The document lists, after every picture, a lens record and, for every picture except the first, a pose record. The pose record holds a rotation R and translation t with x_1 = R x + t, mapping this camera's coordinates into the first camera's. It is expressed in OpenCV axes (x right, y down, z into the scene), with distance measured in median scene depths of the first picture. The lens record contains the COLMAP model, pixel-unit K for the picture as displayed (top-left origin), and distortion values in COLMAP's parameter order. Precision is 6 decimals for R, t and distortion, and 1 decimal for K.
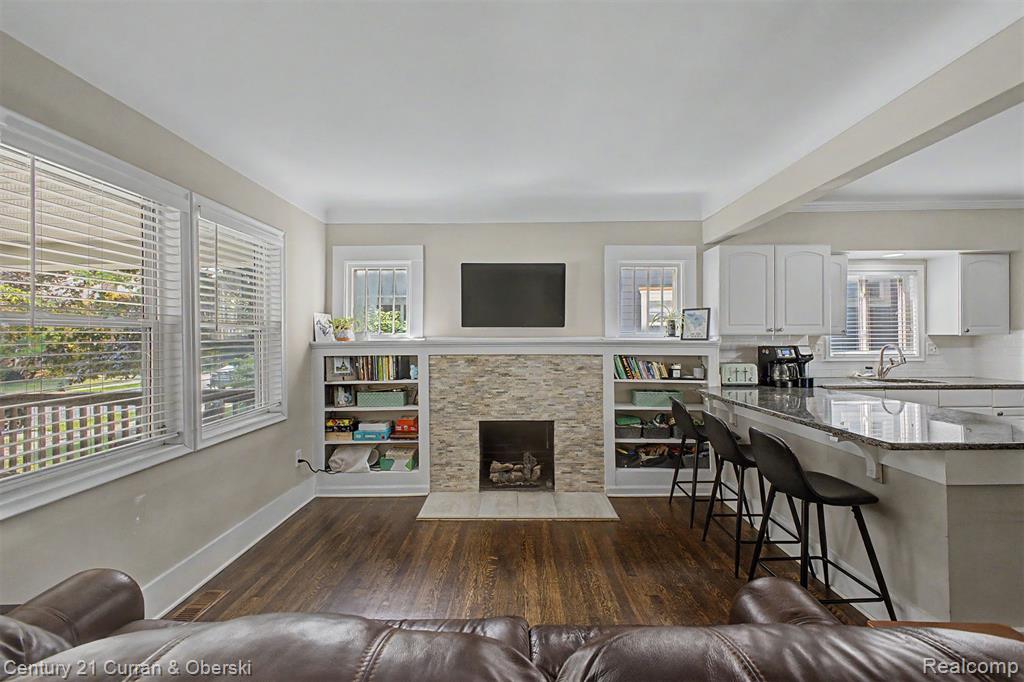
lens RADIAL K [[404.7, 0, 510.7], [0, 404.7, 335.6], [0, 0, 1]] dist [0.004891, -0.002268]
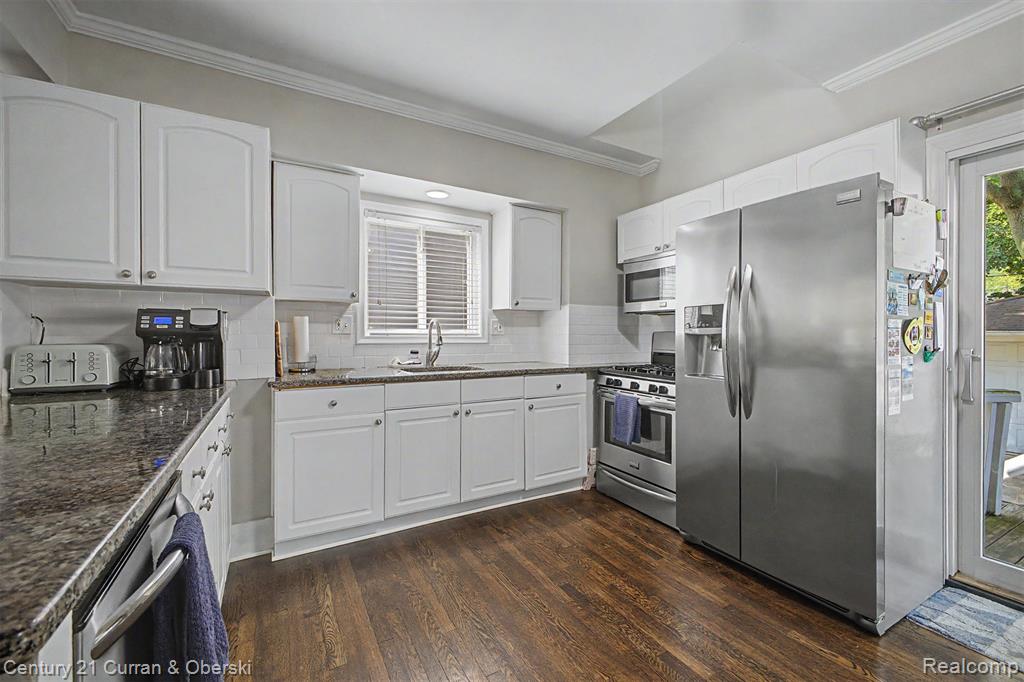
lens RADIAL K [[423.1, 0, 513.6], [0, 423.1, 337.1], [0, 0, 1]] dist [0.007982, -0.002406]
pose [[0.862991, 0.003395, 0.505209, 0.743037], [-0.008915, 0.999924, 0.008511, 0.050172], [-0.505141, -0.011849, 0.862955, 0.309365]]
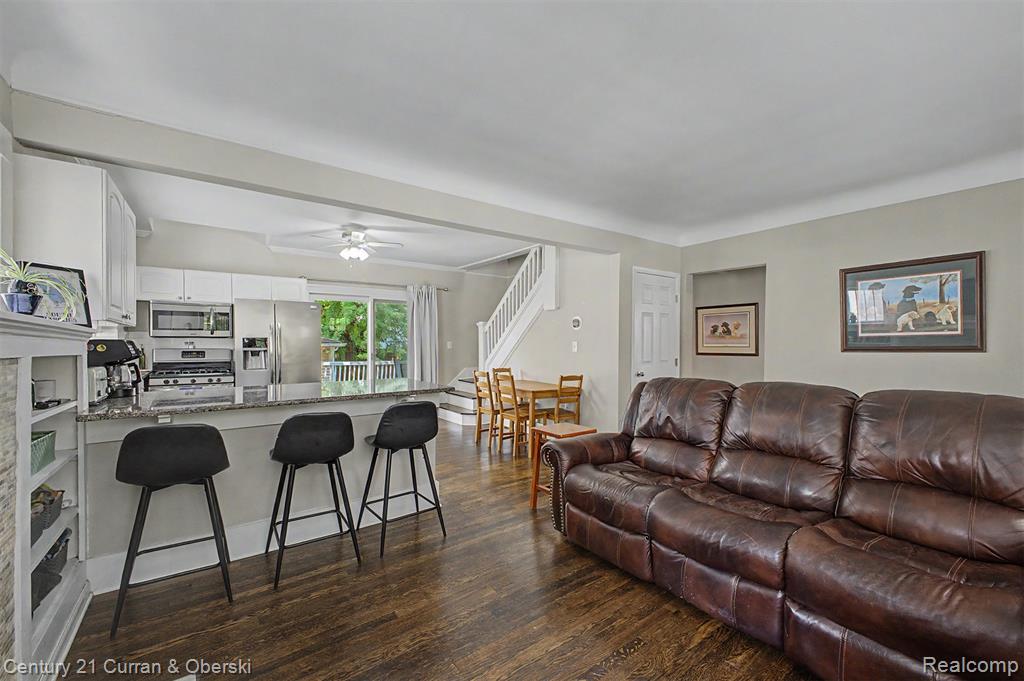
lens RADIAL K [[404.7, 0, 517.4], [0, 404.7, 343.8], [0, 0, 1]] dist [0.004891, -0.002268]
pose [[-0.618062, 0.001177, 0.786129, -0.266976], [-0.001841, 0.999994, -0.002944, 0.029102], [-0.786127, -0.003267, -0.618056, 0.842924]]
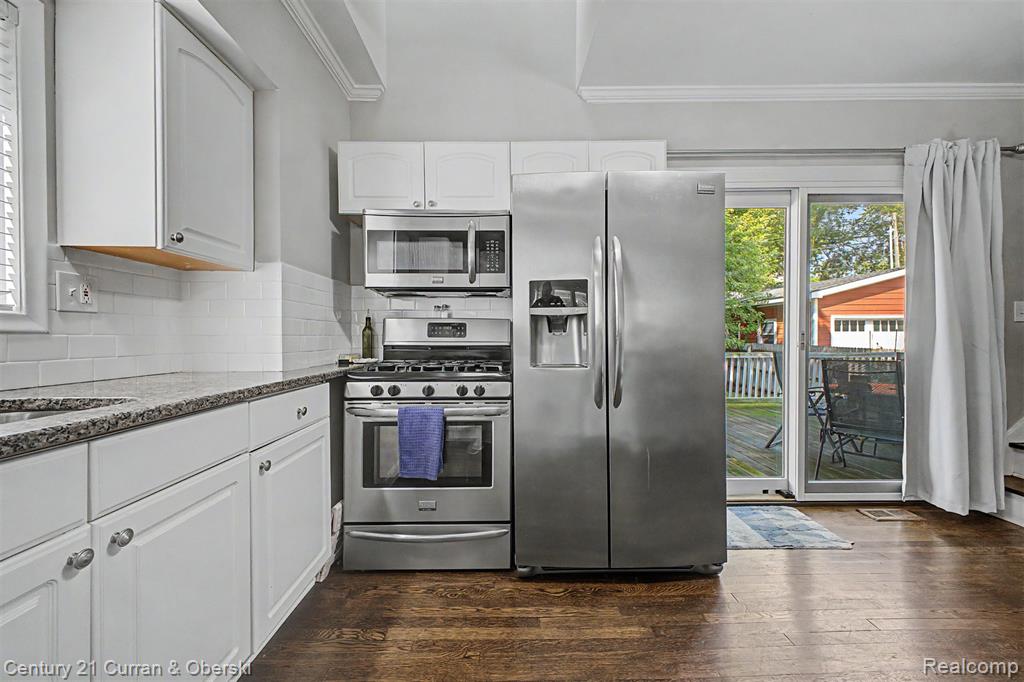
lens RADIAL K [[404.7, 0, 516.6], [0, 404.7, 342.2], [0, 0, 1]] dist [0.004891, -0.002268]
pose [[-0.030091, -0.010830, 0.999489, 0.815680], [-0.002118, 0.999940, 0.010771, 0.075600], [-0.999545, -0.001793, -0.030112, 0.761976]]
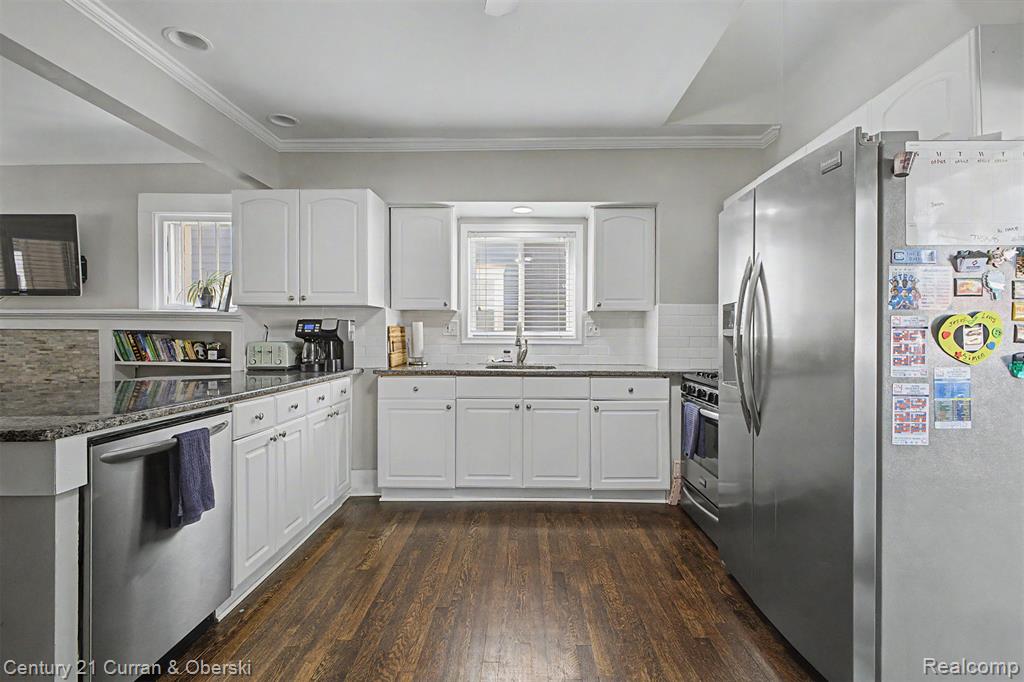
lens RADIAL K [[444.2, 0, 514.4], [0, 444.2, 337.7], [0, 0, 1]] dist [0.002781, 0.000190]
pose [[0.999946, 0.007387, -0.007319, 1.018642], [-0.007313, 0.999922, 0.010080, 0.047415], [0.007393, -0.010026, 0.999922, 0.139018]]
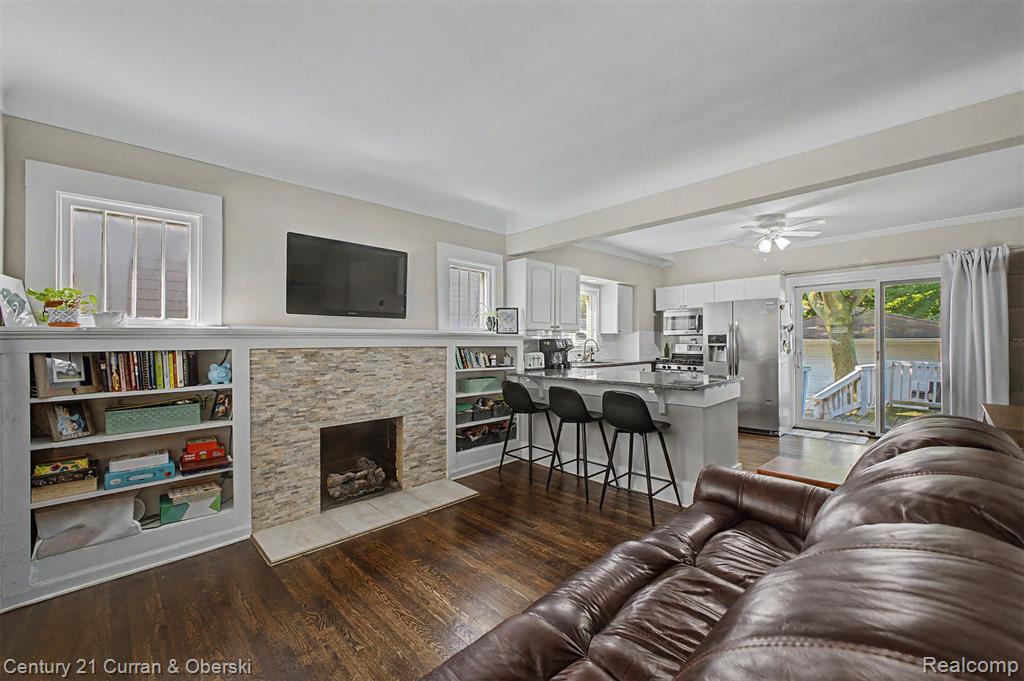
lens RADIAL K [[404.7, 0, 504.7], [0, 404.7, 344.9], [0, 0, 1]] dist [0.004891, -0.002268]
pose [[0.720719, -0.004800, 0.693211, -0.377785], [-0.001324, 0.999965, 0.008300, 0.033888], [-0.693227, -0.006900, 0.720687, 0.142789]]
